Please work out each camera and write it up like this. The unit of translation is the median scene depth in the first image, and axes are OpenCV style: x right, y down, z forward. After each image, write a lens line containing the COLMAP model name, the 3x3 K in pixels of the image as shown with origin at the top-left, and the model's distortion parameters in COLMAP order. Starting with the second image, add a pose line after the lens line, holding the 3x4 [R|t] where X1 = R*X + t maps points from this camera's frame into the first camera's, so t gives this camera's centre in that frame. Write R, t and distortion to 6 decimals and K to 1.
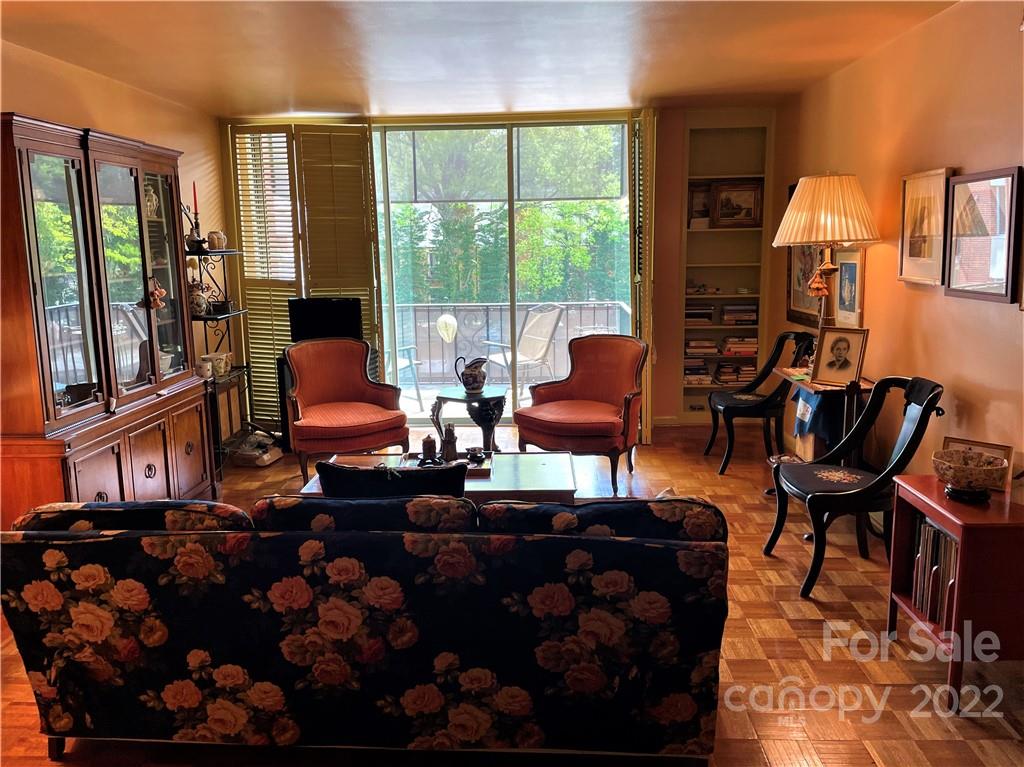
lens RADIAL K [[785.6, 0, 512.0], [0, 785.6, 383.5], [0, 0, 1]] dist [0.087286, -0.107854]
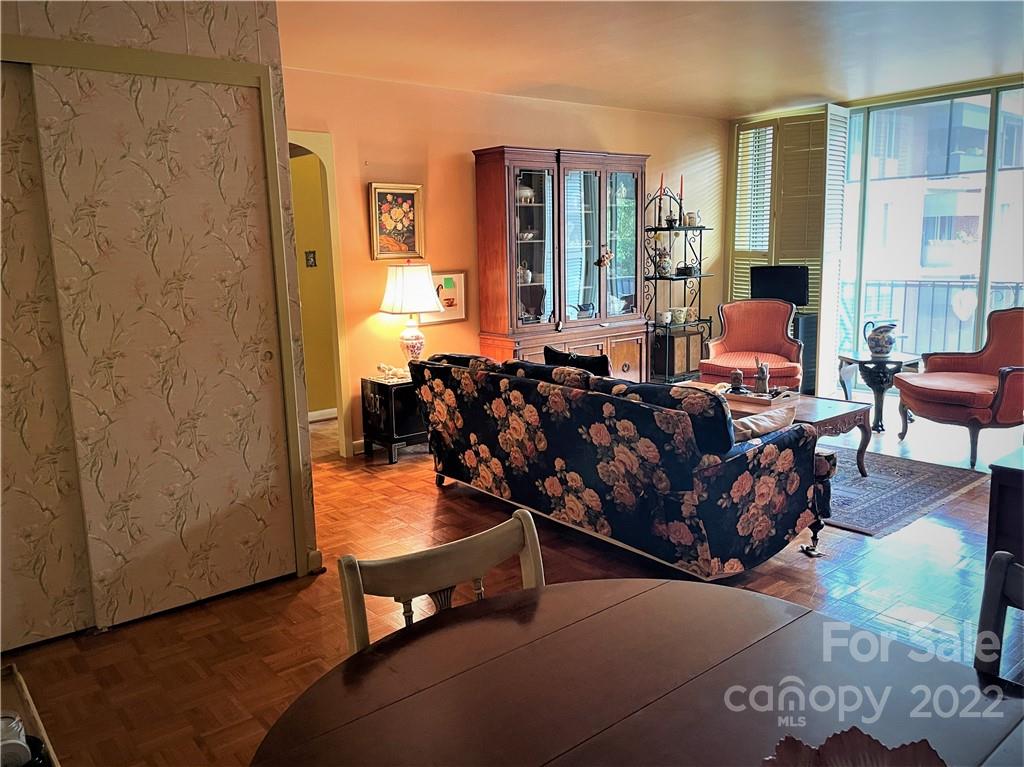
lens RADIAL K [[785.6, 0, 512.0], [0, 785.6, 383.5], [0, 0, 1]] dist [0.087286, -0.107854]
pose [[0.668544, 0.127167, -0.732719, 0.460312], [-0.115236, 0.991085, 0.066865, 0.036956], [0.734690, 0.039733, 0.677239, -0.088968]]
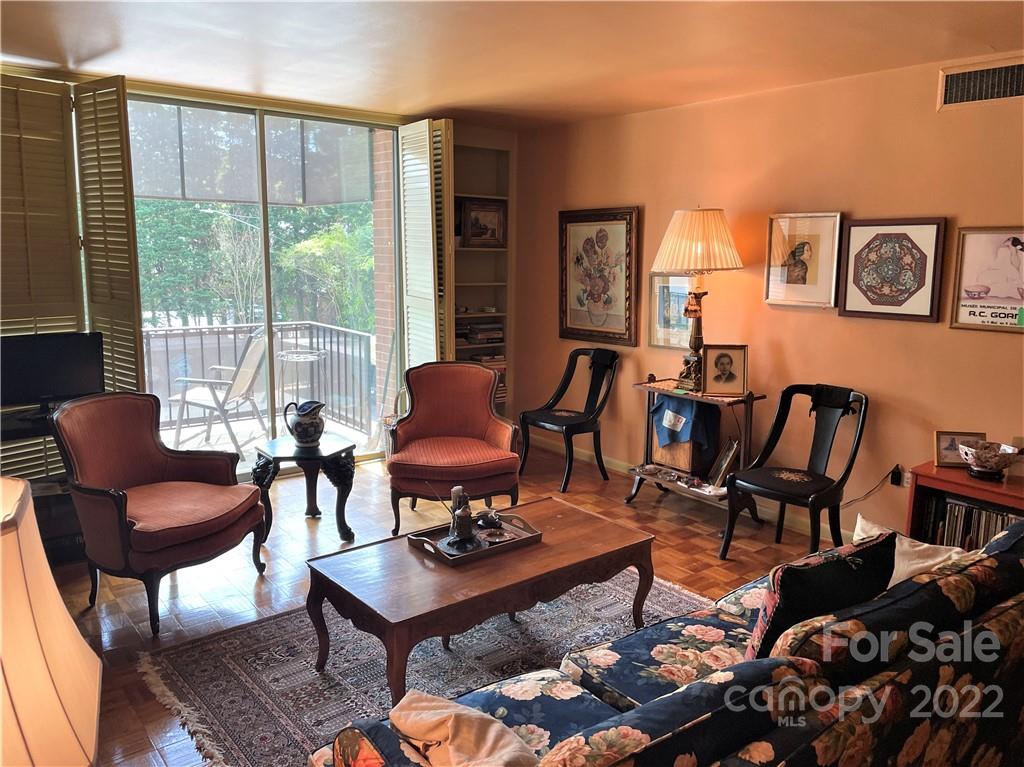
lens RADIAL K [[785.6, 0, 512.0], [0, 785.6, 383.5], [0, 0, 1]] dist [0.087286, -0.107854]
pose [[0.756327, -0.083147, 0.648888, -0.460122], [0.088985, 0.995747, 0.023874, -0.058020], [-0.648113, 0.039684, 0.760509, 0.285281]]
